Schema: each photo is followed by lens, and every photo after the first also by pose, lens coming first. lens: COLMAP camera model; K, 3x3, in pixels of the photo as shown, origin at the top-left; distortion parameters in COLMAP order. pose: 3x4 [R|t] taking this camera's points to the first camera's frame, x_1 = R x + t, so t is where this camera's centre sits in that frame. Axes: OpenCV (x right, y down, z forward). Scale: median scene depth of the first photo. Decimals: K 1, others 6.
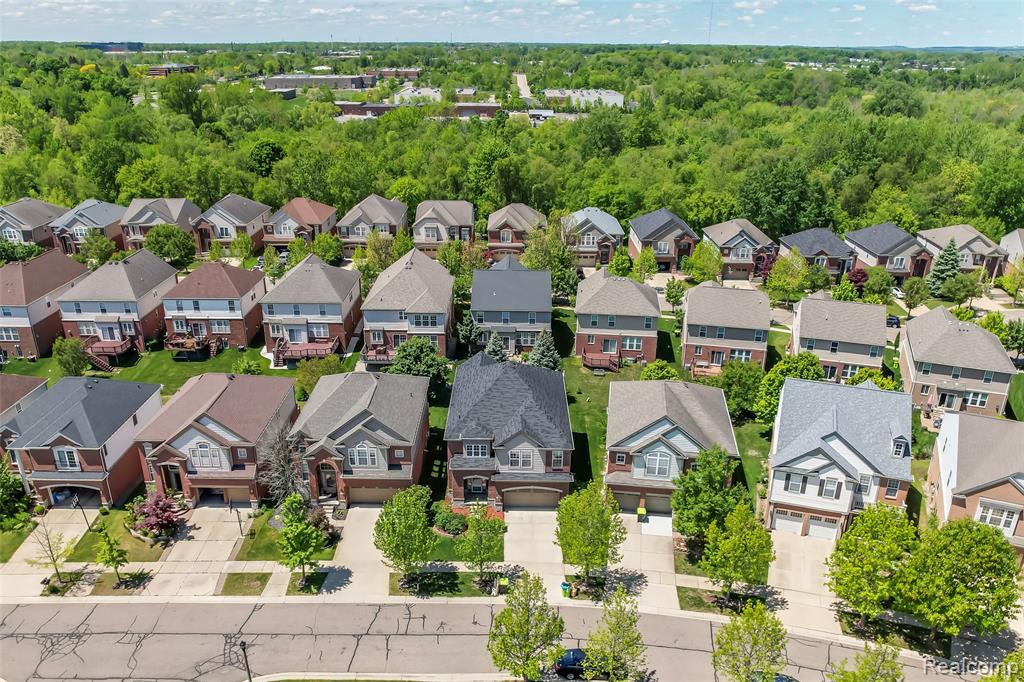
lens RADIAL K [[887.4, 0, 488.7], [0, 887.4, 384.6], [0, 0, 1]] dist [-0.048665, 0.005630]
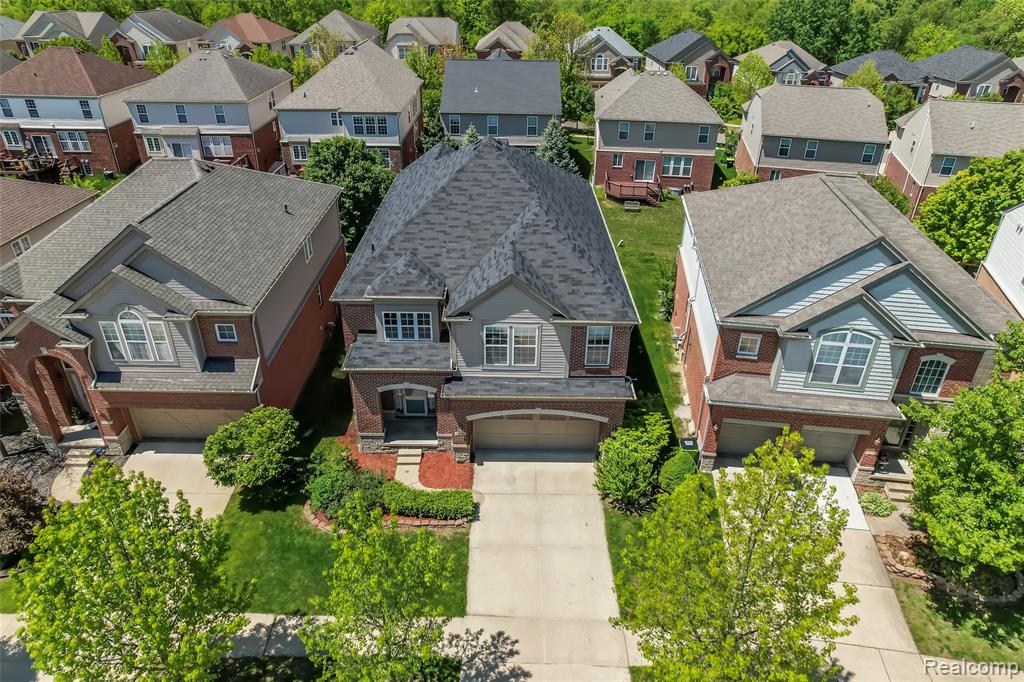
lens RADIAL K [[656.1, 0, 513.4], [0, 656.1, 339.0], [0, 0, 1]] dist [-0.045396, 0.009102]
pose [[0.999531, -0.000490, 0.030629, 0.025973], [-0.002663, 0.994695, 0.102834, 0.045759], [-0.030517, -0.102868, 0.994227, 0.649761]]
